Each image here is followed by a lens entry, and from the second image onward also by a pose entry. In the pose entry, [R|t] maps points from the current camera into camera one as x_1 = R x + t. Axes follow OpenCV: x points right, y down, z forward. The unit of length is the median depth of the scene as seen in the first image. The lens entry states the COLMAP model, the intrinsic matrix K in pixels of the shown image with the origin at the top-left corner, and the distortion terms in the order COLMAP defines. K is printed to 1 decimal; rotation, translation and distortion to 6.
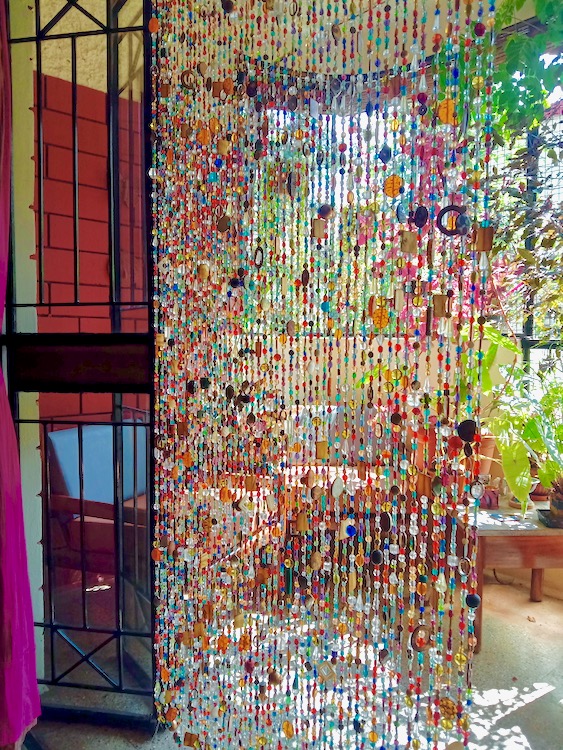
lens RADIAL K [[627.8, 0, 280.1], [0, 627.8, 385.3], [0, 0, 1]] dist [-0.013547, -0.011973]
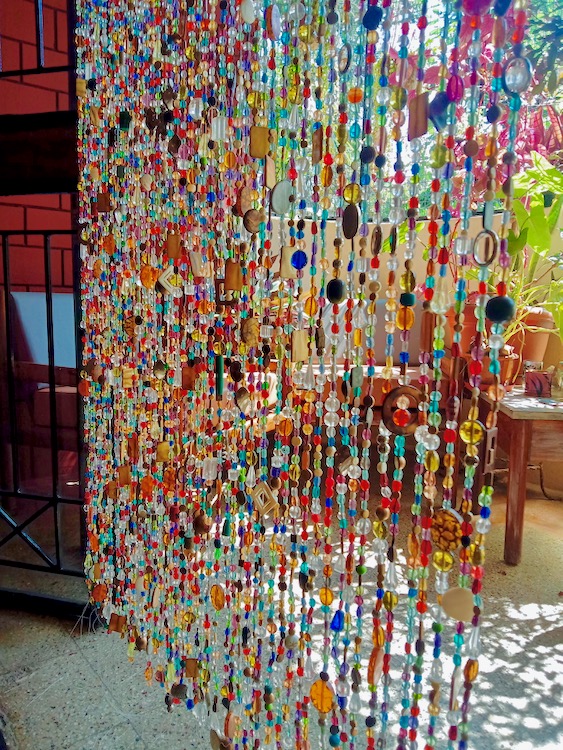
lens RADIAL K [[637.3, 0, 255.5], [0, 637.3, 372.8], [0, 0, 1]] dist [0.067276, -0.204020]
pose [[0.994813, 0.023006, -0.099084, 0.094030], [-0.015764, 0.997188, 0.073259, 0.205306], [0.100491, -0.071317, 0.992379, 0.265000]]
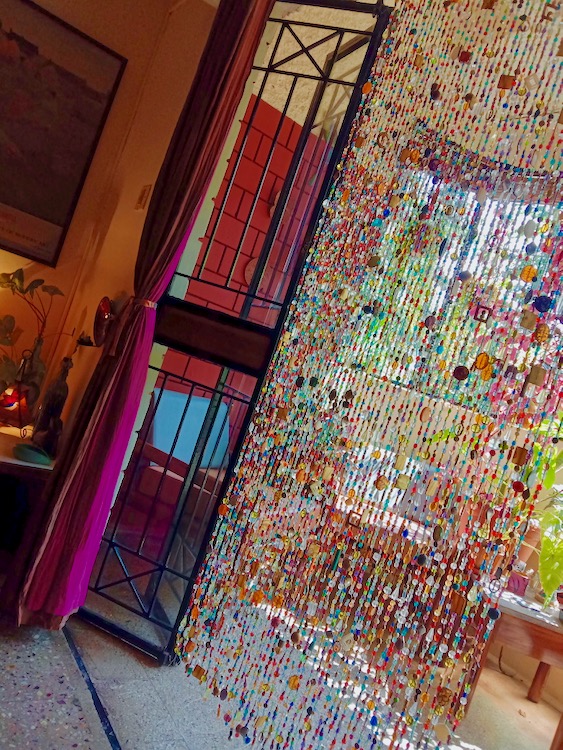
lens RADIAL K [[615.2, 0, 268.2], [0, 615.2, 374.6], [0, 0, 1]] dist [0.056253, -0.124014]
pose [[0.940004, 0.313097, -0.135507, -0.043522], [-0.320221, 0.946738, -0.033859, 0.046630], [0.117688, 0.075220, 0.990198, -0.158068]]
